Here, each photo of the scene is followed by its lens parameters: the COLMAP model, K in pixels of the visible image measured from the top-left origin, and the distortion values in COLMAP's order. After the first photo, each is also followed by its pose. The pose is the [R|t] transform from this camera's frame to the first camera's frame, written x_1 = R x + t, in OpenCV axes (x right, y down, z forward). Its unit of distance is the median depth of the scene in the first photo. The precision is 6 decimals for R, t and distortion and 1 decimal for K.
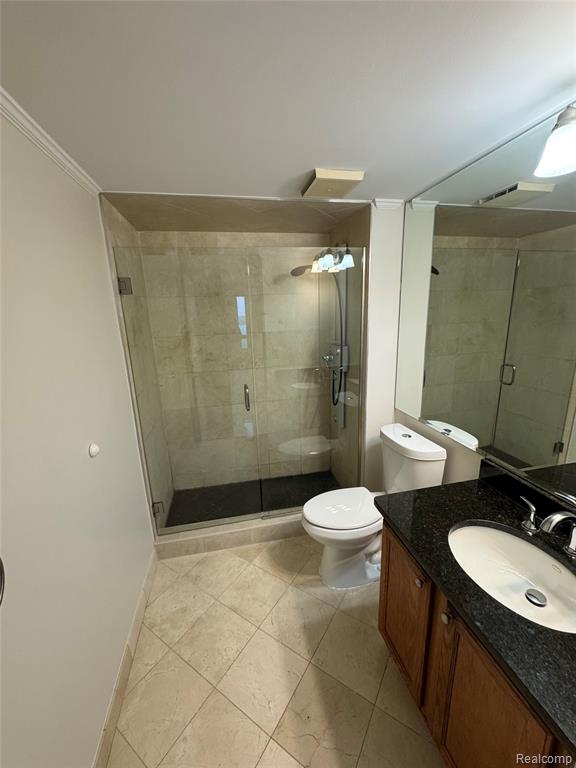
lens RADIAL K [[303.3, 0, 287.1], [0, 303.3, 382.4], [0, 0, 1]] dist [-0.010161, 0.000435]
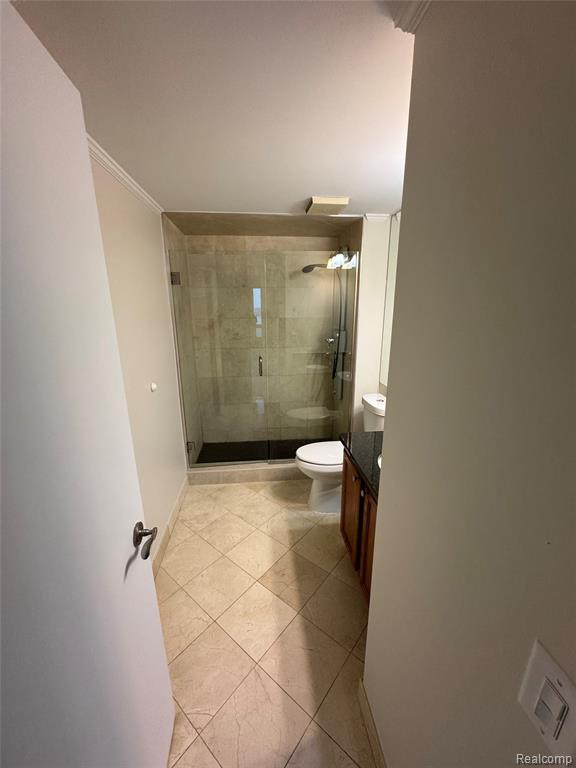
lens RADIAL K [[303.3, 0, 287.8], [0, 303.3, 383.8], [0, 0, 1]] dist [-0.010161, 0.000435]
pose [[0.993646, 0.056602, -0.097280, 0.119486], [-0.053882, 0.998086, 0.030359, 0.082318], [0.098812, -0.024924, 0.994794, -0.299902]]
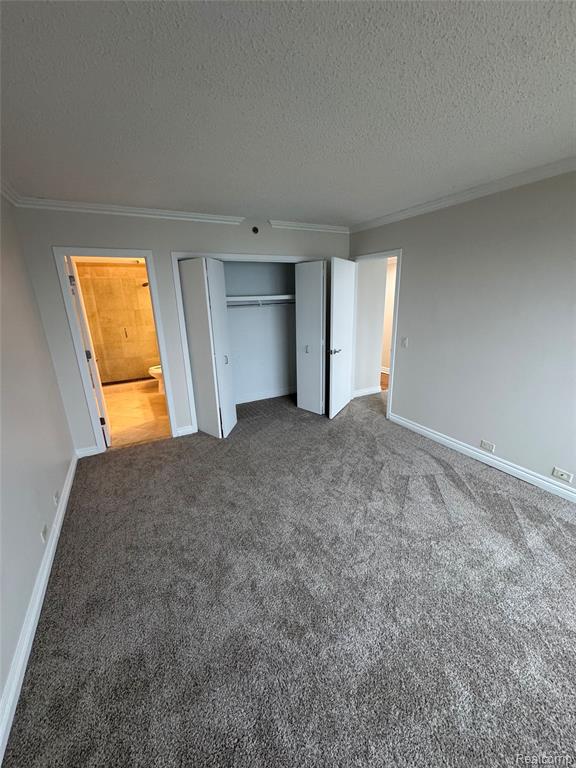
lens RADIAL K [[303.3, 0, 288.7], [0, 303.3, 384.5], [0, 0, 1]] dist [-0.010161, 0.000435]
pose [[0.957841, -0.070433, 0.278530, 0.499808], [0.060385, 0.997183, 0.044504, 0.504127], [-0.280880, -0.025809, 0.959396, -2.113647]]
